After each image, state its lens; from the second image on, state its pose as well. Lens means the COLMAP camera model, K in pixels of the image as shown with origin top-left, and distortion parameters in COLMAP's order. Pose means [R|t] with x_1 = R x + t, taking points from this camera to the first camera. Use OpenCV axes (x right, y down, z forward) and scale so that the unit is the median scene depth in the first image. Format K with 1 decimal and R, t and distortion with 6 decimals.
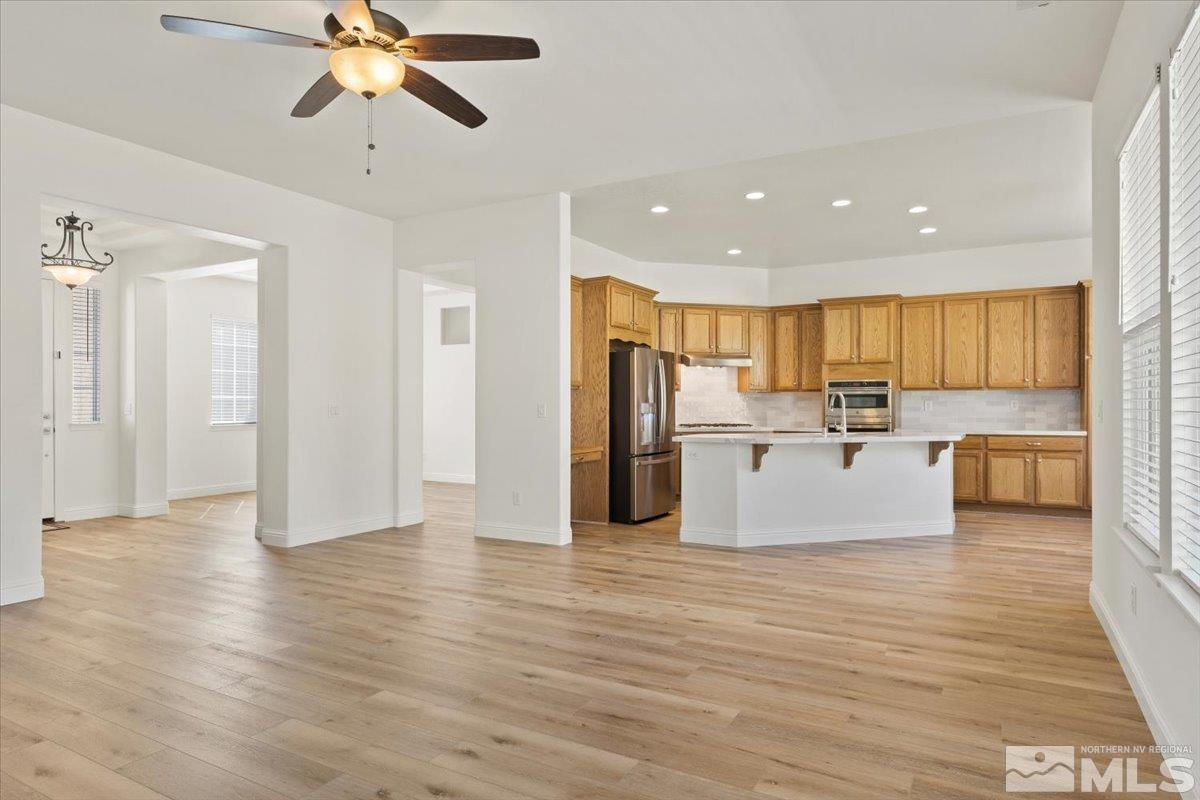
lens RADIAL K [[688.7, 0, 600.6], [0, 688.7, 398.7], [0, 0, 1]] dist [0.007470, -0.003089]
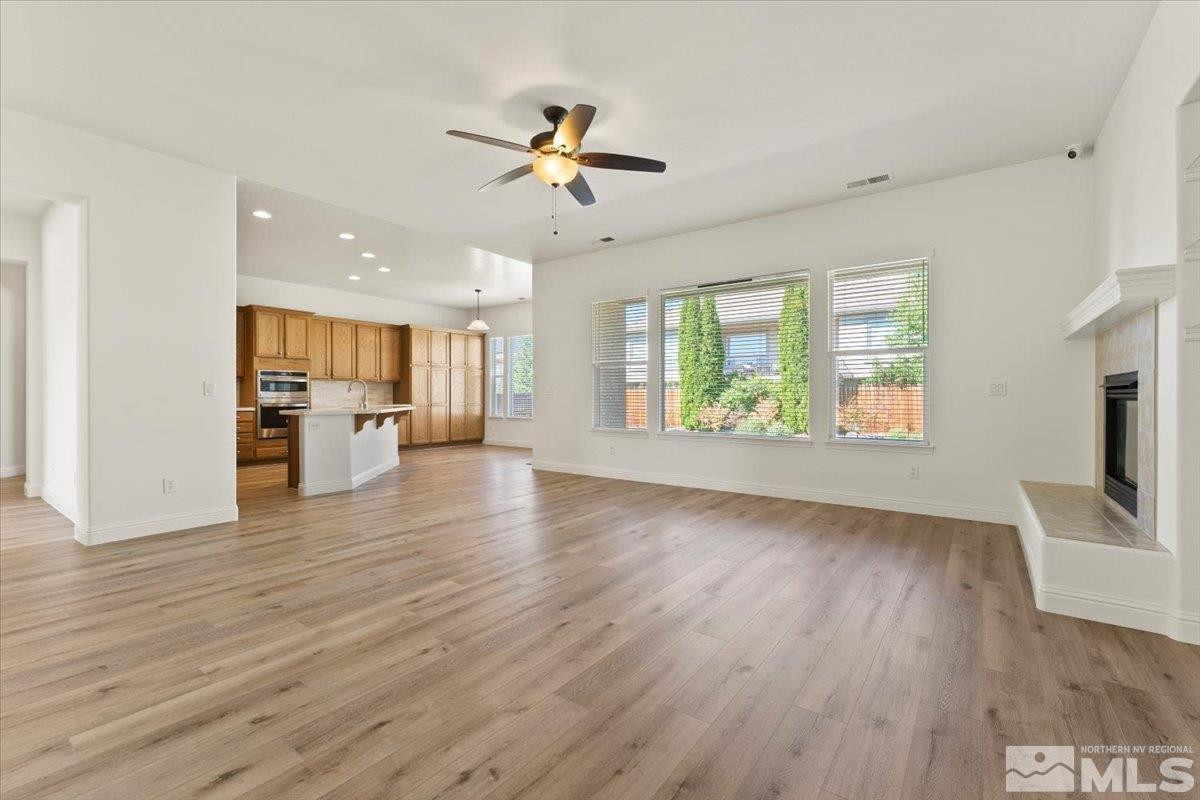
lens RADIAL K [[506.9, 0, 593.4], [0, 506.9, 396.2], [0, 0, 1]] dist [-0.002144, -0.000214]
pose [[0.140880, 0.000252, 0.990027, -0.948579], [-0.008661, 0.999962, 0.000978, 0.029717], [-0.989989, -0.008712, 0.140877, 0.479222]]
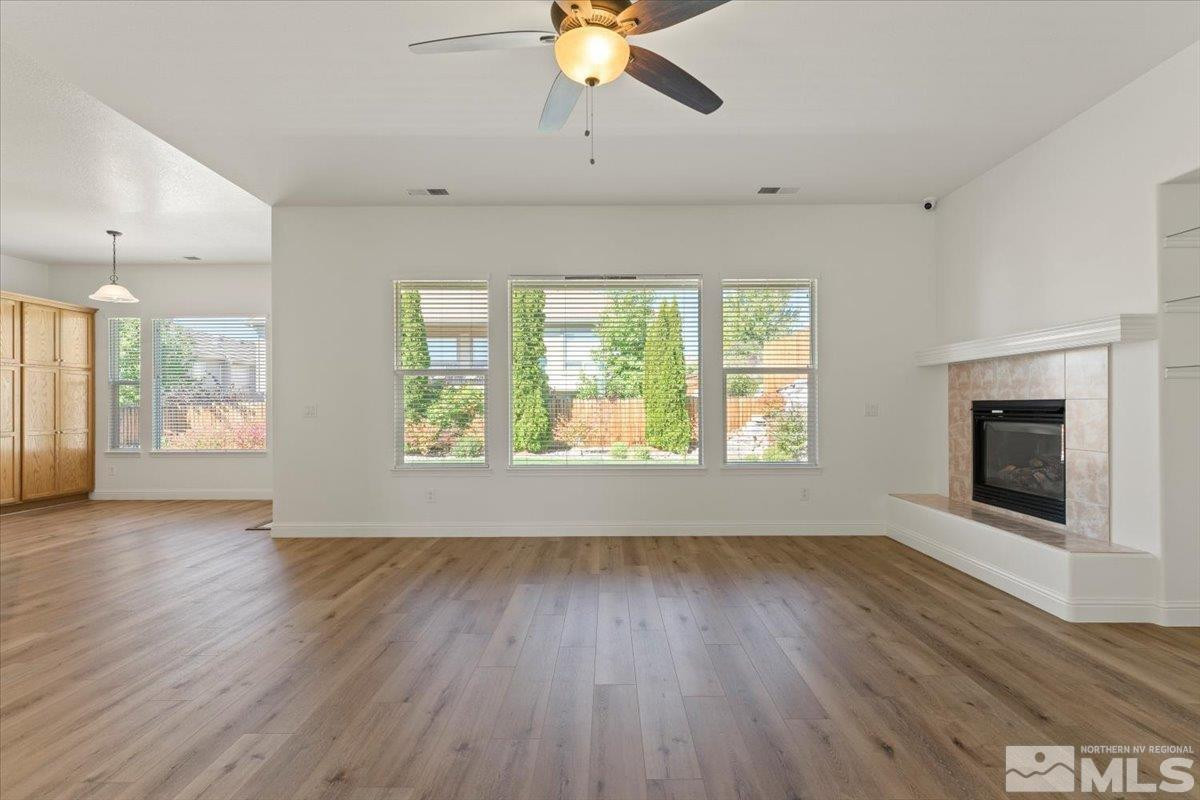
lens RADIAL K [[573.4, 0, 598.3], [0, 573.4, 403.4], [0, 0, 1]] dist [-0.001414, -0.001143]
pose [[-0.474956, 0.007413, 0.879978, -0.666352], [-0.002428, 0.999950, -0.009734, 0.010560], [-0.880006, -0.006759, -0.474915, 0.878554]]
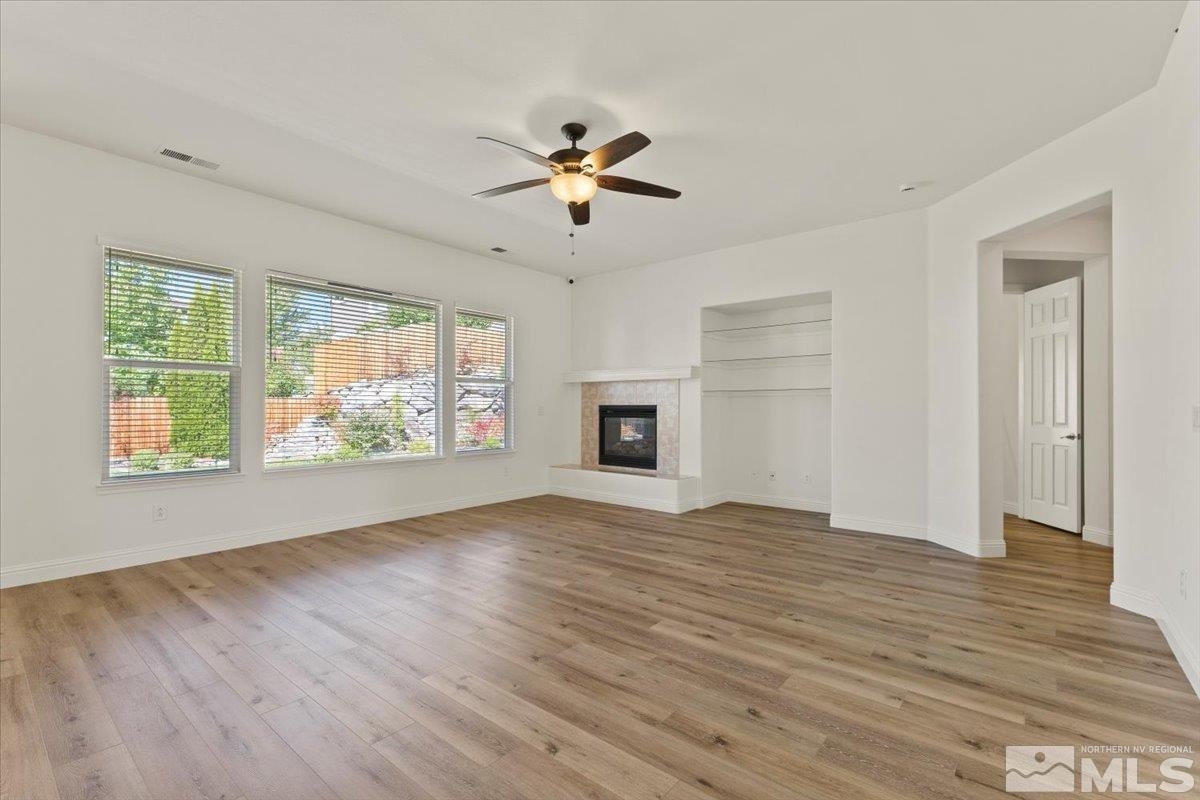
lens RADIAL K [[543.1, 0, 602.0], [0, 543.1, 405.7], [0, 0, 1]] dist [0.004565, 0.000153]
pose [[-0.983919, -0.001160, 0.178612, -0.392714], [-0.003275, 0.999928, -0.011545, 0.014291], [-0.178586, -0.011944, -0.983852, 1.390603]]
